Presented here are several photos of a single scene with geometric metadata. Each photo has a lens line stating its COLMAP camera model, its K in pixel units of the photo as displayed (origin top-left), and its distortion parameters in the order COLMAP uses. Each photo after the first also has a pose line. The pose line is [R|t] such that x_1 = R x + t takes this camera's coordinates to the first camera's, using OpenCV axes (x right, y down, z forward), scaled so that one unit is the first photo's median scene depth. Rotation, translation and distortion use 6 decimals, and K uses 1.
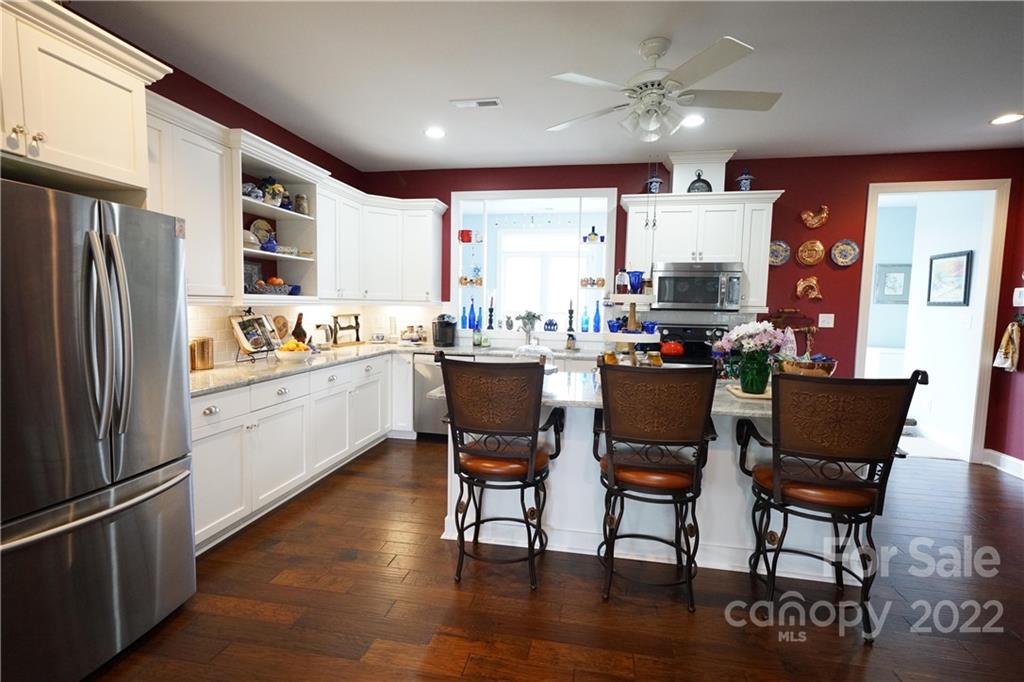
lens RADIAL K [[491.1, 0, 511.3], [0, 491.1, 343.2], [0, 0, 1]] dist [0.015247, 0.000271]
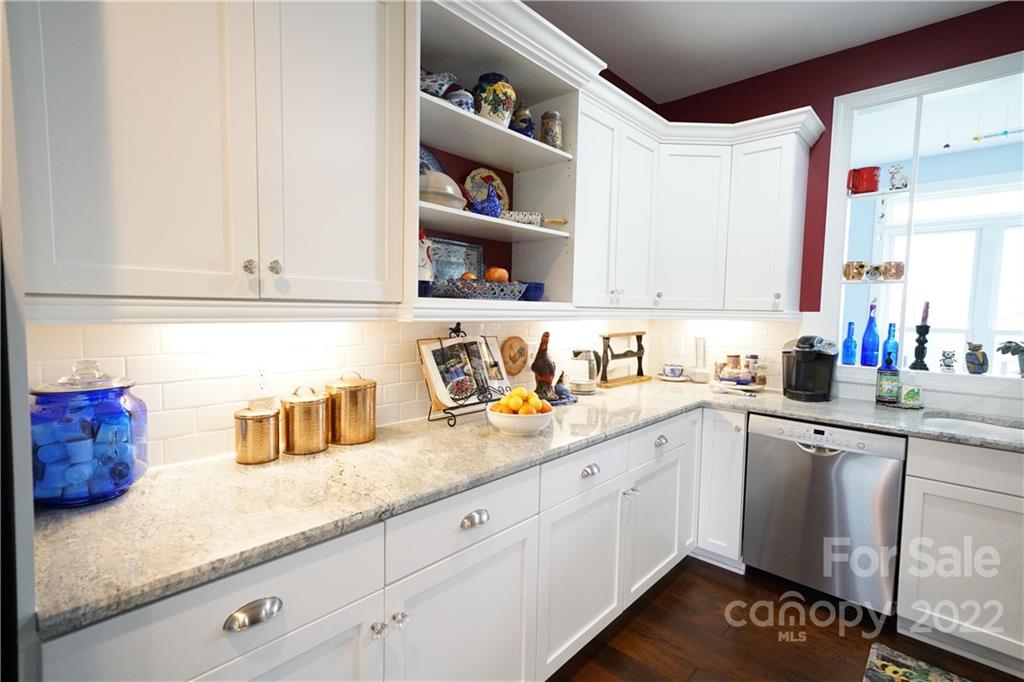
lens RADIAL K [[491.1, 0, 511.3], [0, 491.1, 343.2], [0, 0, 1]] dist [0.015247, 0.000271]
pose [[0.853502, 0.031756, -0.520122, -0.158299], [-0.042098, 0.999081, -0.008082, -0.040584], [0.519387, 0.028794, 0.854054, 0.471607]]
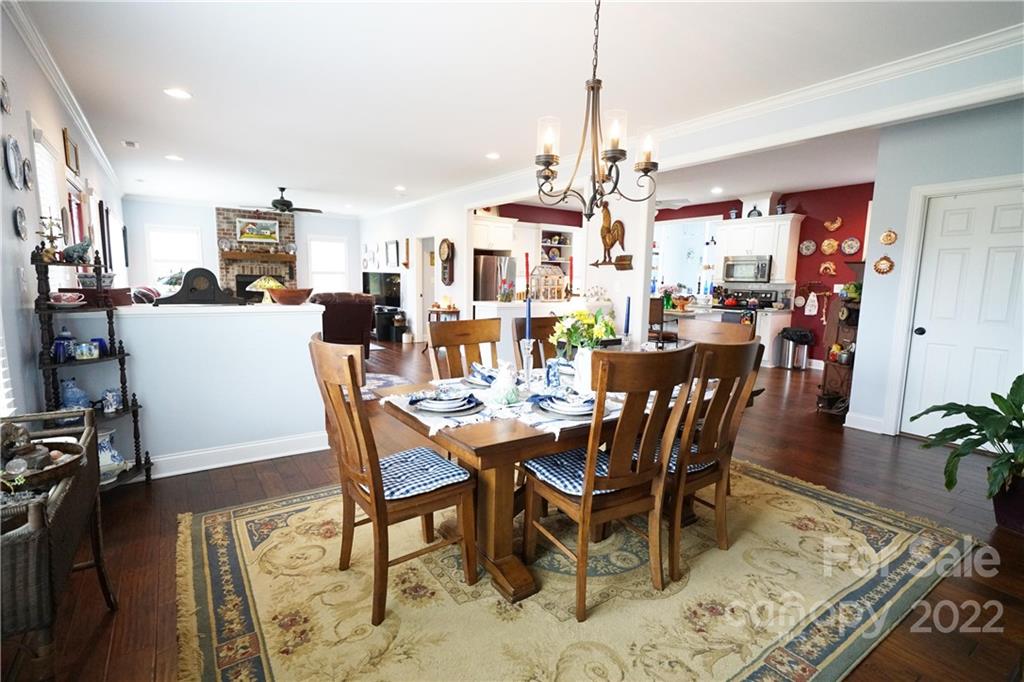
lens RADIAL K [[491.1, 0, 511.3], [0, 491.1, 343.2], [0, 0, 1]] dist [0.015247, 0.000271]
pose [[0.726616, 0.083988, -0.681891, 1.043734], [-0.056781, 0.996446, 0.062227, 0.099018], [0.684694, -0.006497, 0.728802, -0.973568]]
